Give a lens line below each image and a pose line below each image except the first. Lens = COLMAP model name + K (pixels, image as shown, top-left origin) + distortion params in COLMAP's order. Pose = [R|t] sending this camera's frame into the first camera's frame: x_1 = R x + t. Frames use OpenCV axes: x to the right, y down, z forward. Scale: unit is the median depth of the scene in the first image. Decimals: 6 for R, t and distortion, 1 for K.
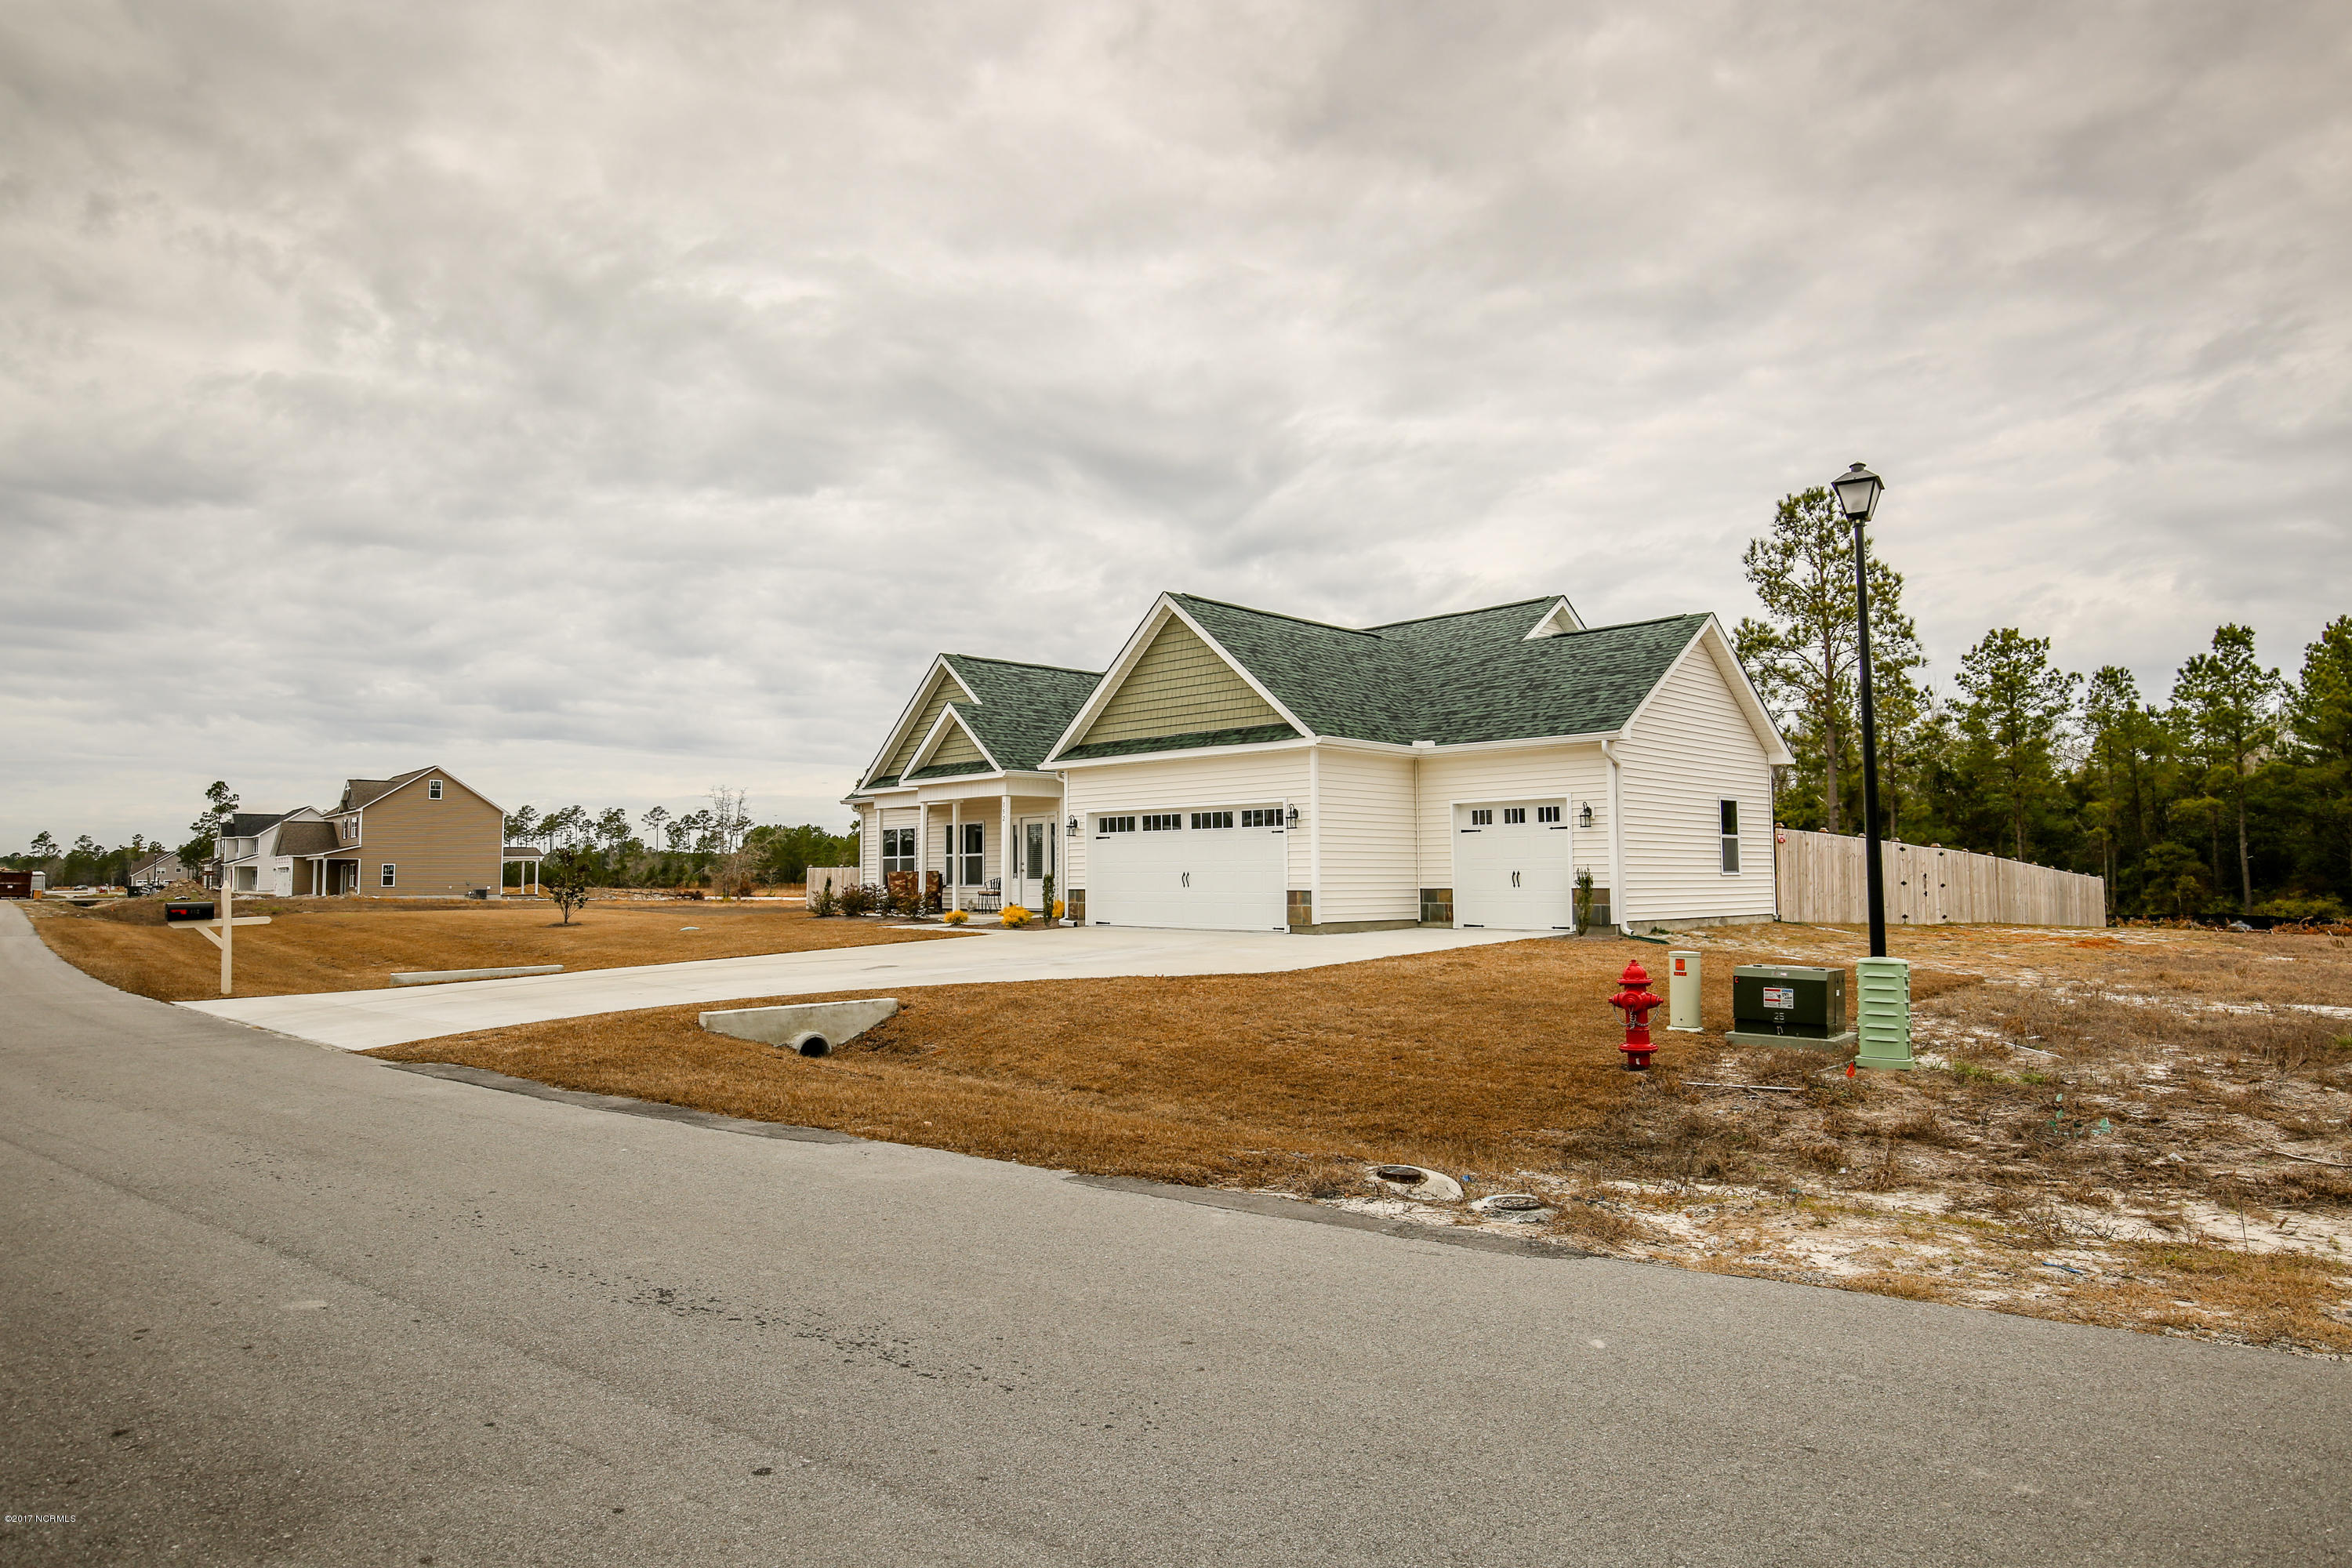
lens RADIAL K [[1372.5, 0, 1173.8], [0, 1372.5, 782.3], [0, 0, 1]] dist [-0.003661, -0.000545]
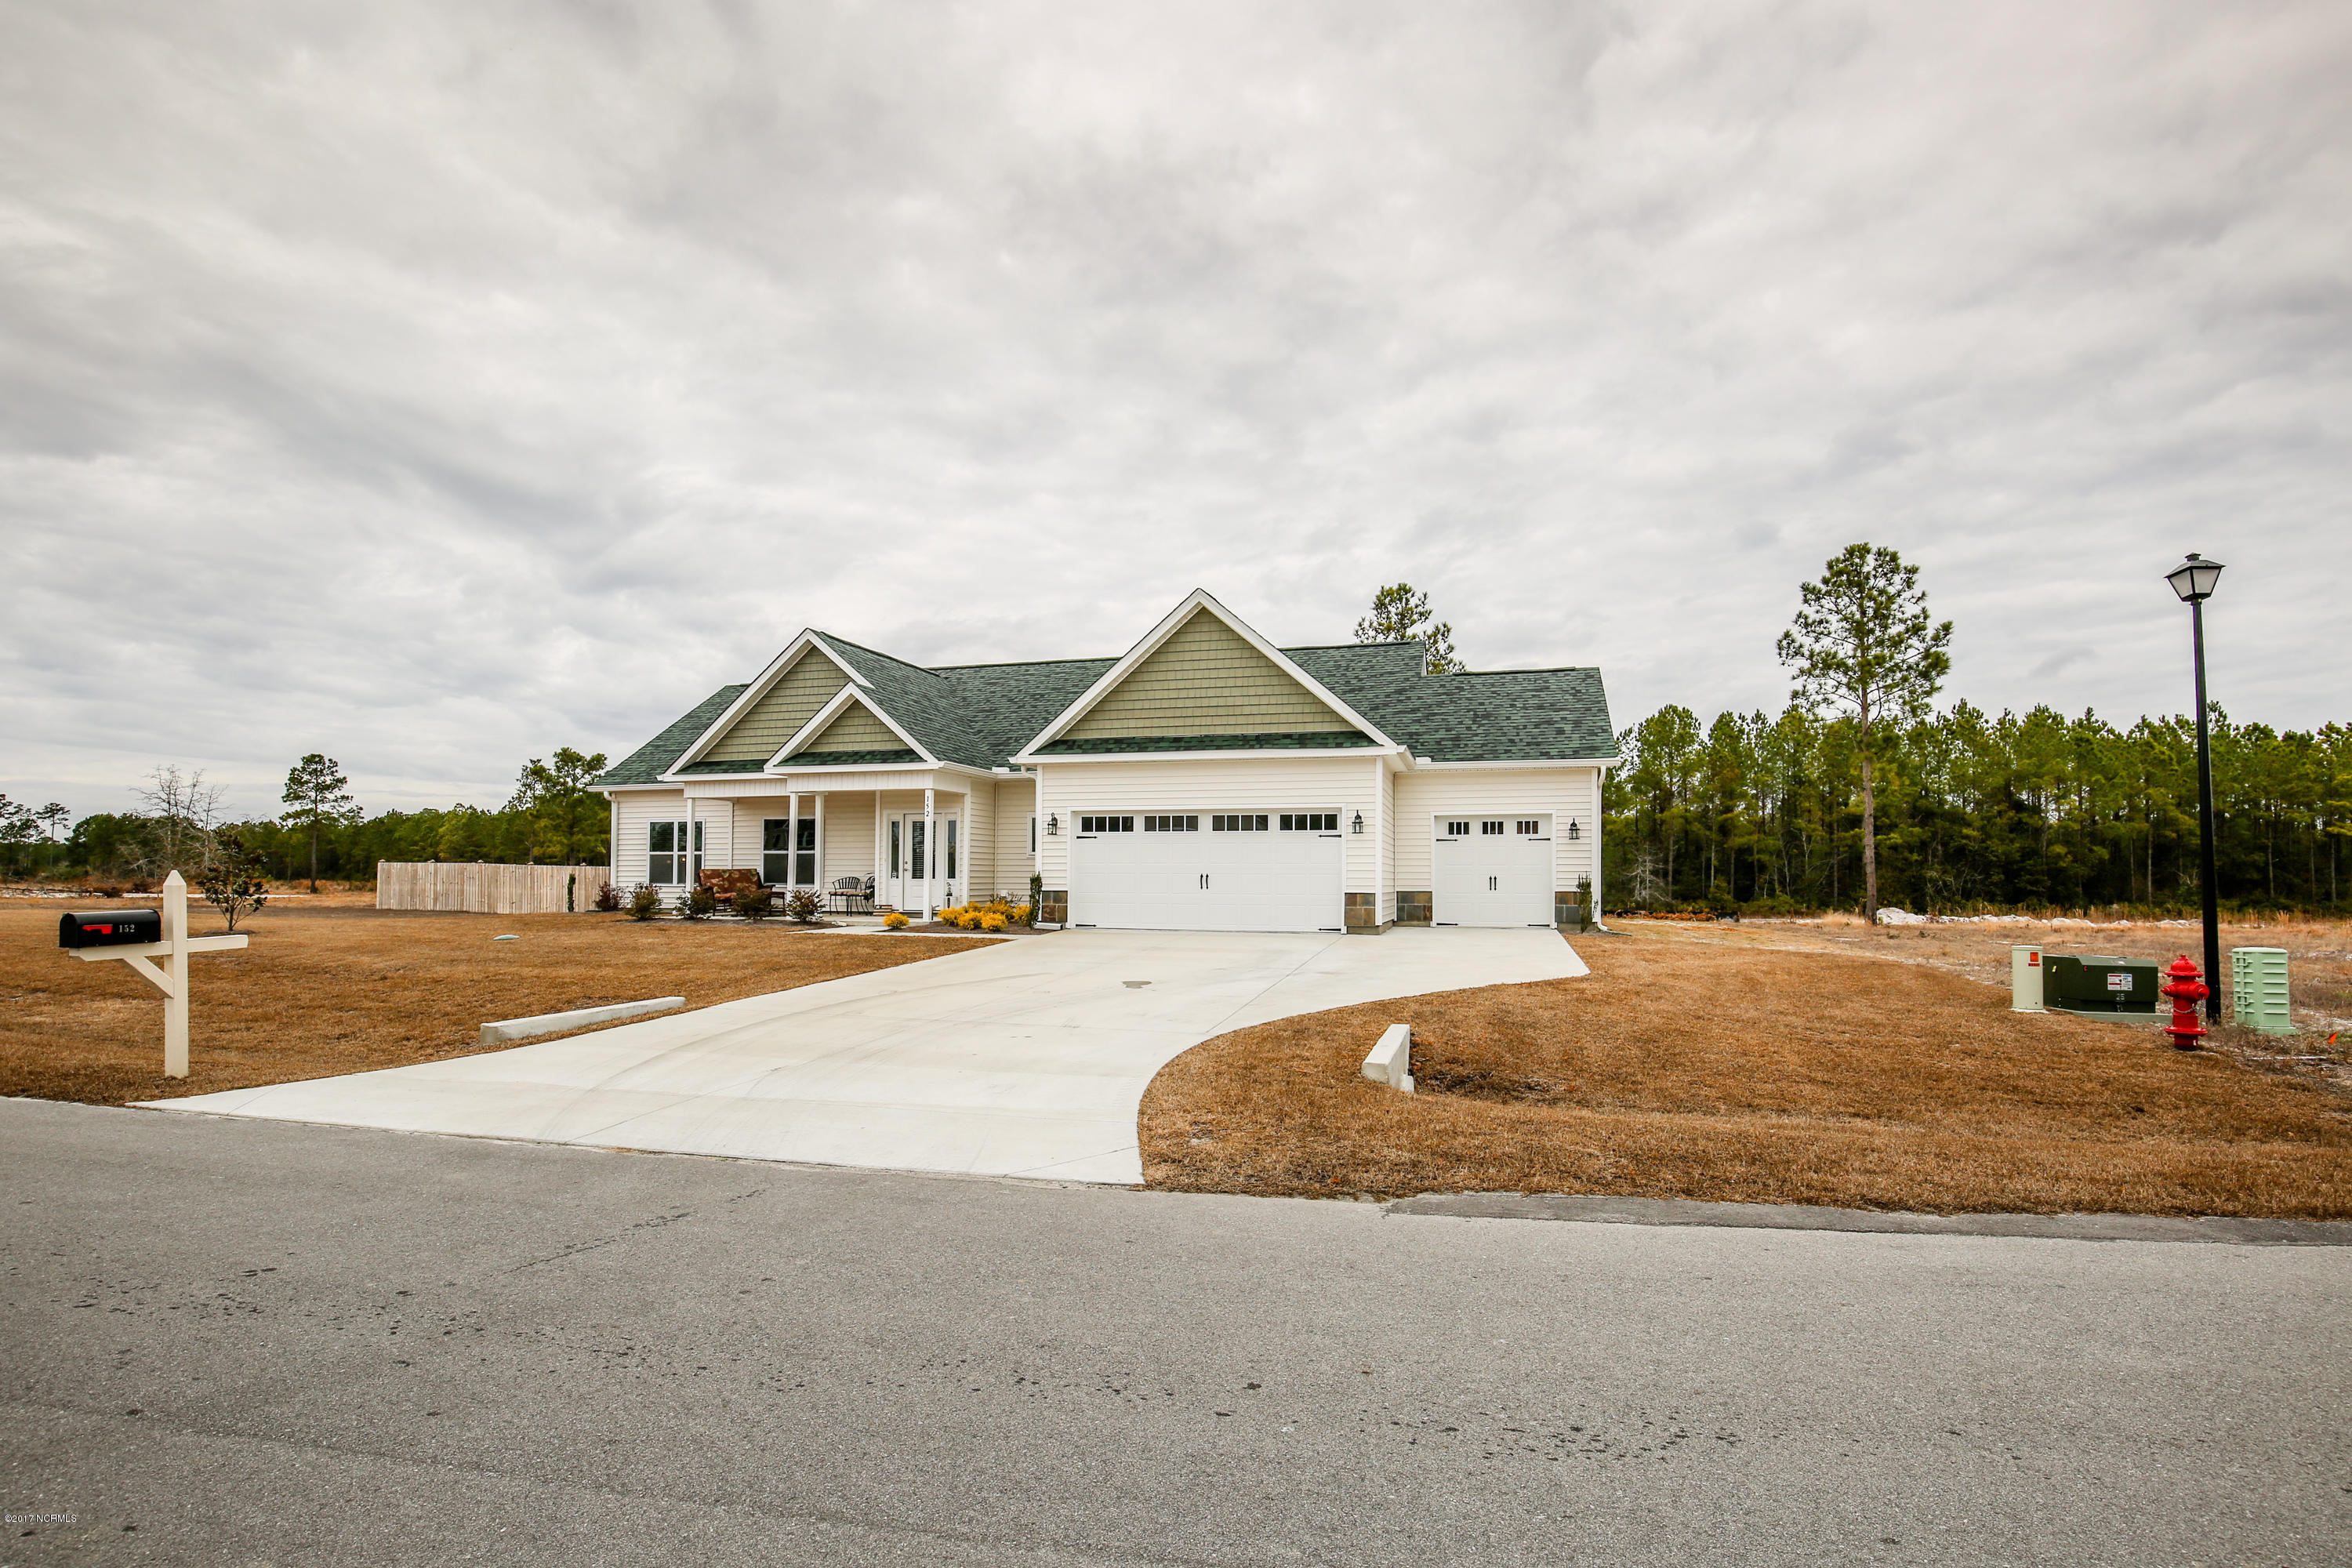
lens RADIAL K [[1124.5, 0, 1179.0], [0, 1124.5, 845.6], [0, 0, 1]] dist [-0.035247, 0.006984]
pose [[0.867608, 0.023271, 0.496705, -0.421374], [-0.042391, 0.998729, 0.027253, 0.023842], [-0.495439, -0.044701, 0.867492, 0.308397]]
